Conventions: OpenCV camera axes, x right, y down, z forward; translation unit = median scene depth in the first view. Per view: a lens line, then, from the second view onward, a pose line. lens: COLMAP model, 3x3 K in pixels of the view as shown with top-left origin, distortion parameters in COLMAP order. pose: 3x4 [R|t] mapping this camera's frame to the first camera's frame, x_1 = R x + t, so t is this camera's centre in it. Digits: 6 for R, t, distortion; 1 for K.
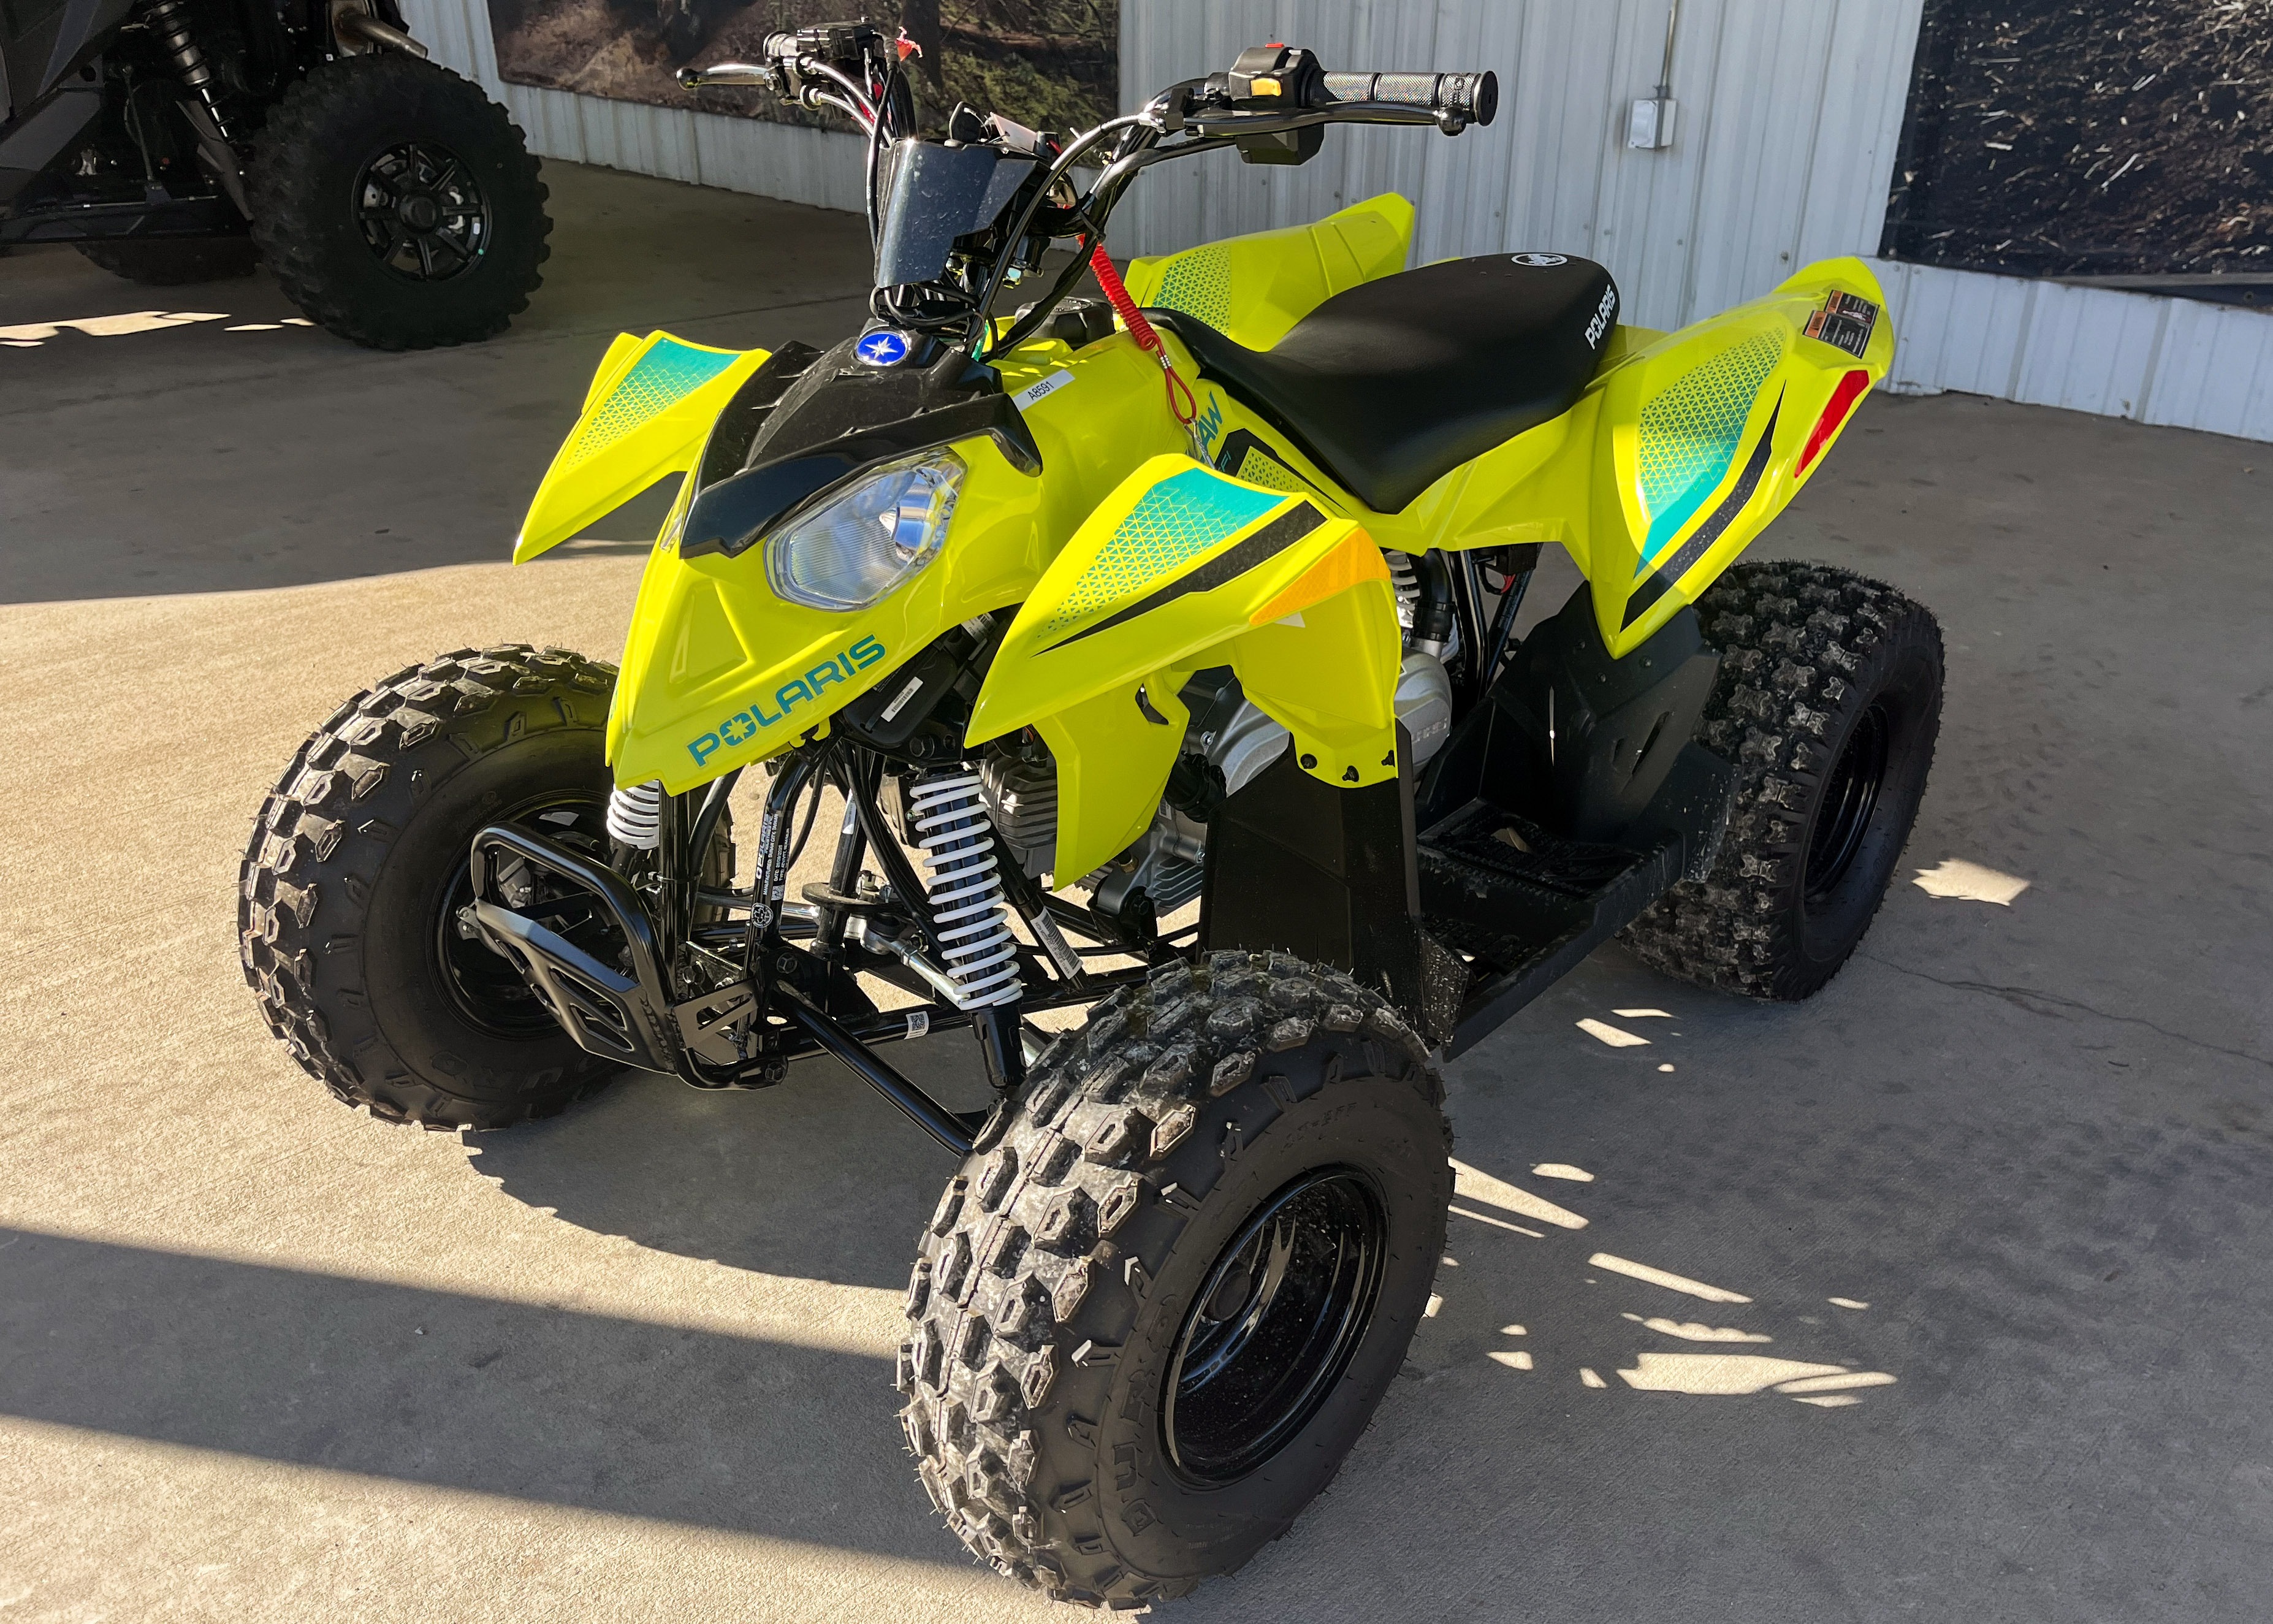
lens RADIAL K [[1919.7, 0, 1136.5], [0, 1919.7, 812.0], [0, 0, 1]] dist [0.132767, -0.182274]
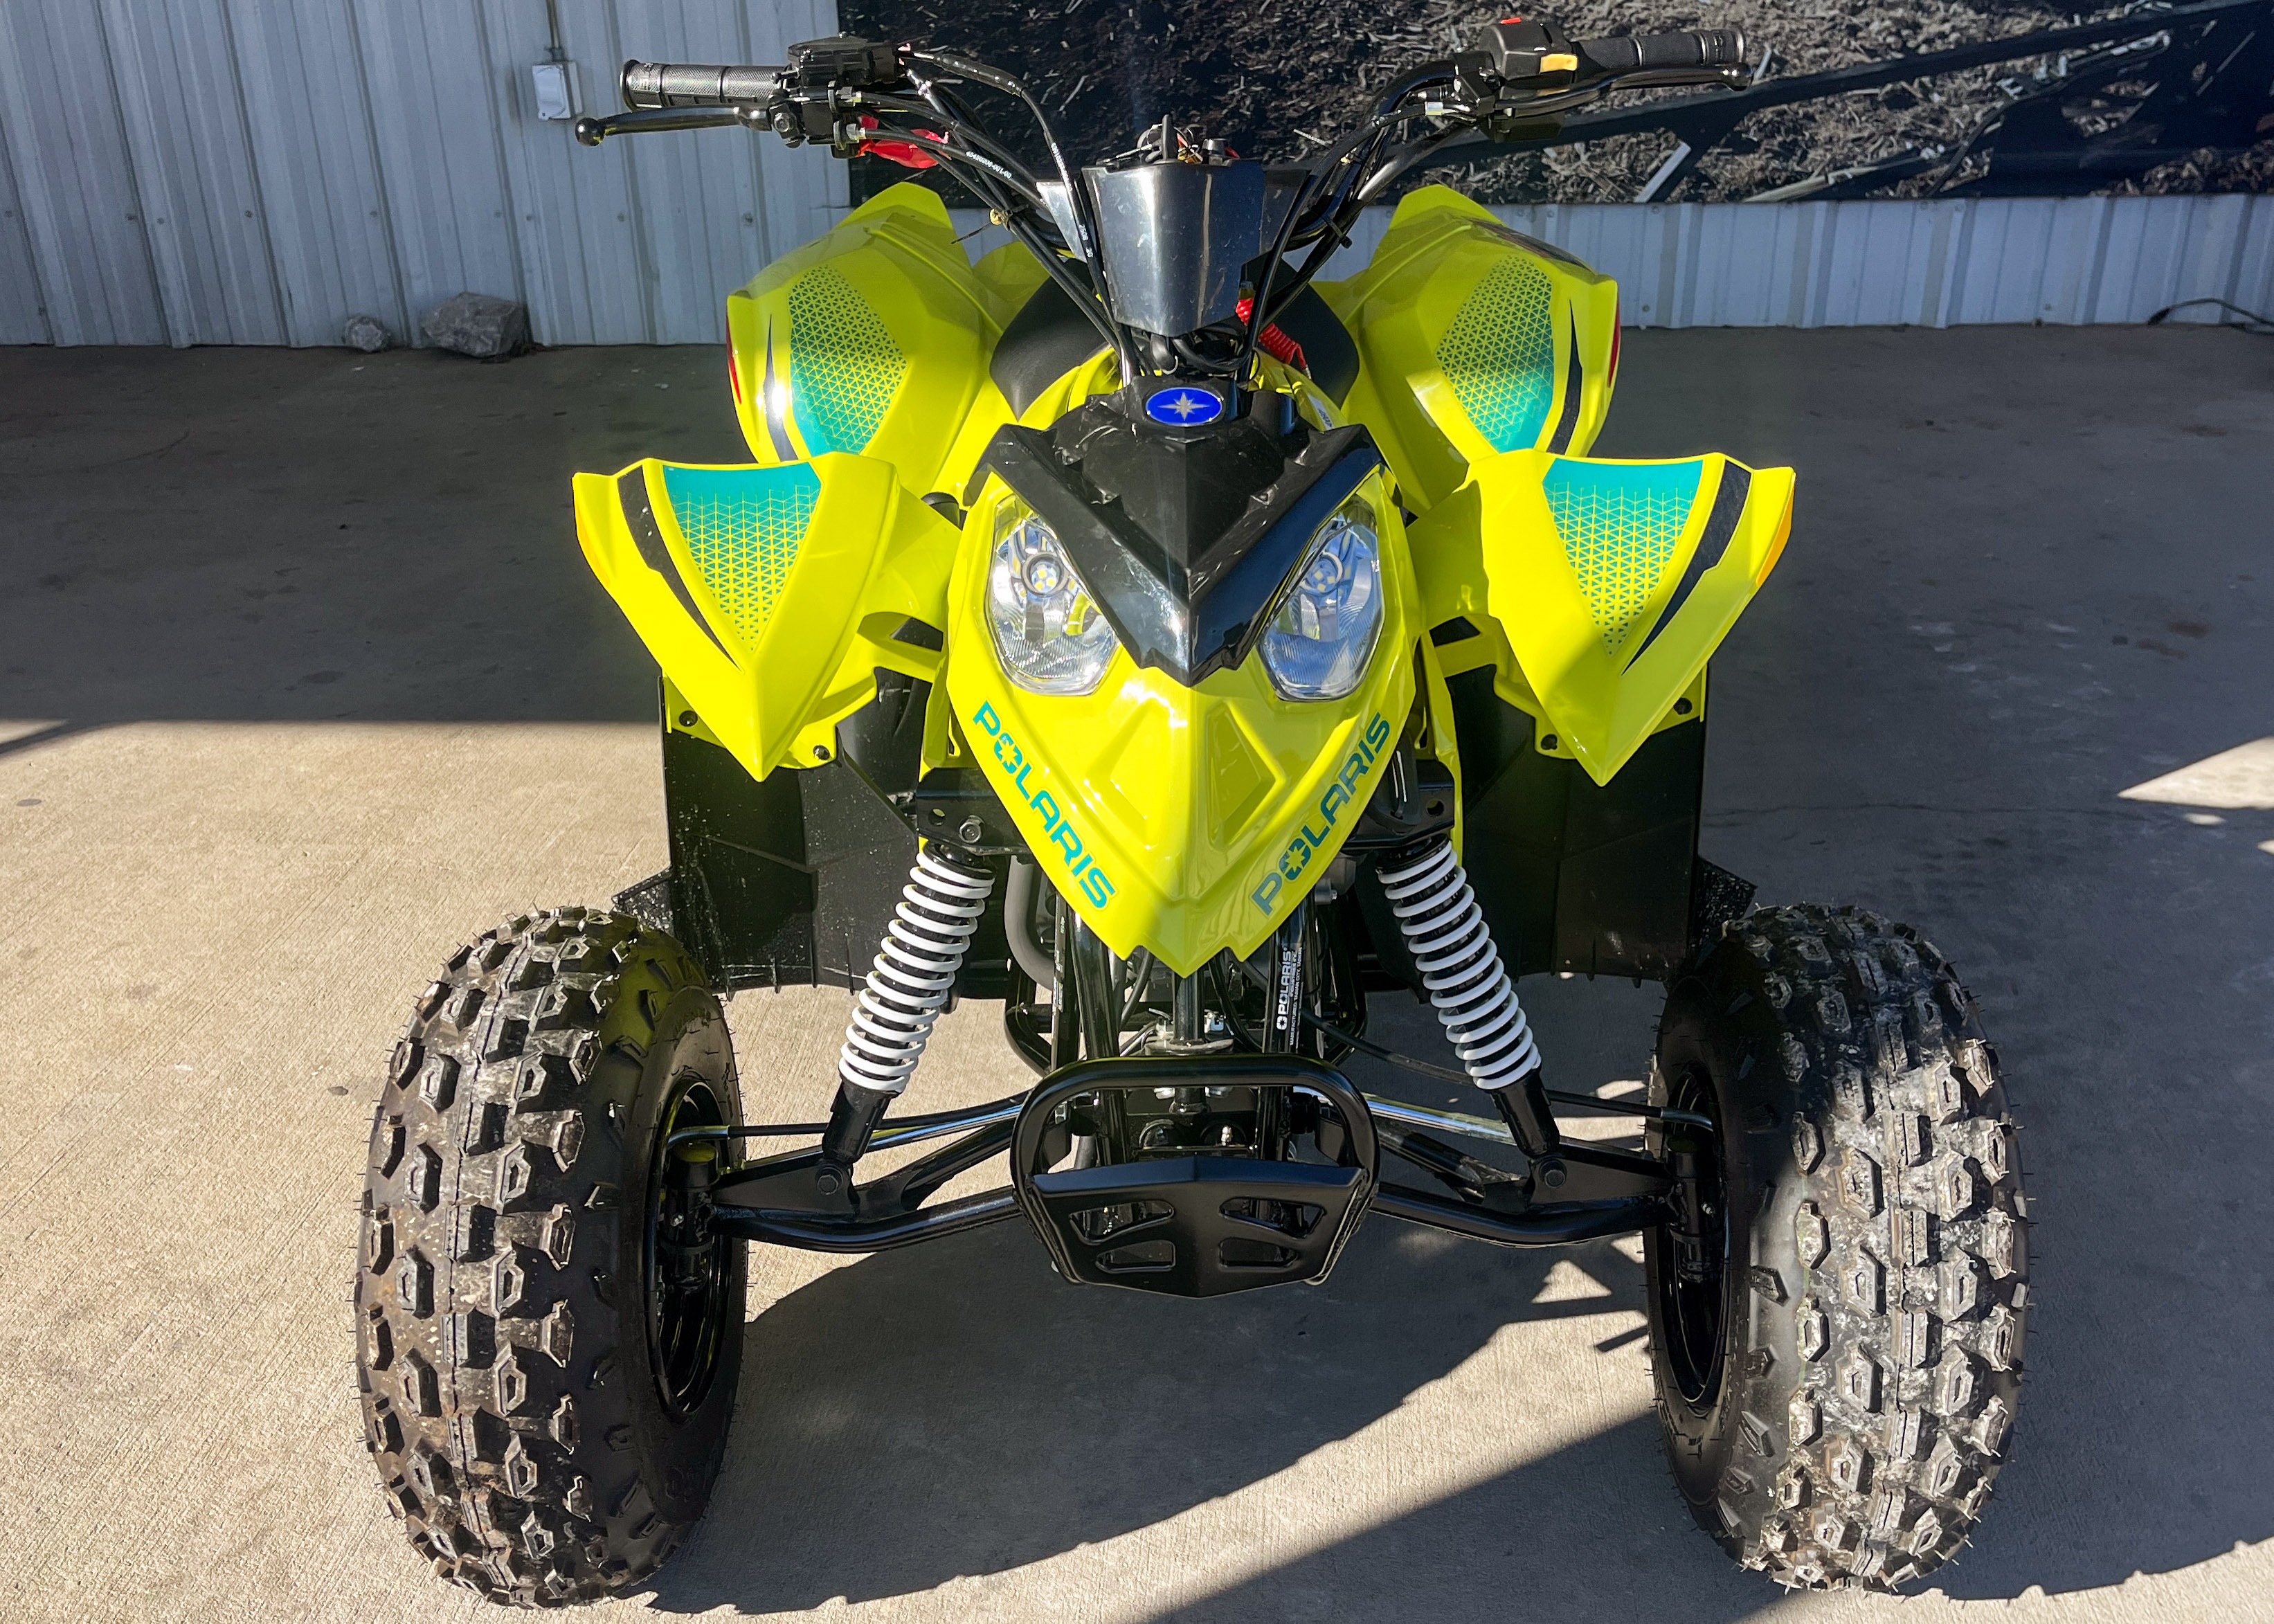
lens RADIAL K [[2222.9, 0, 1139.2], [0, 2222.9, 827.9], [0, 0, 1]] dist [0.107495, -0.171683]
pose [[0.762138, -0.291841, 0.577905, -0.663119], [0.300492, 0.950120, 0.083522, -0.127921], [-0.573455, 0.110001, 0.811819, 0.189065]]
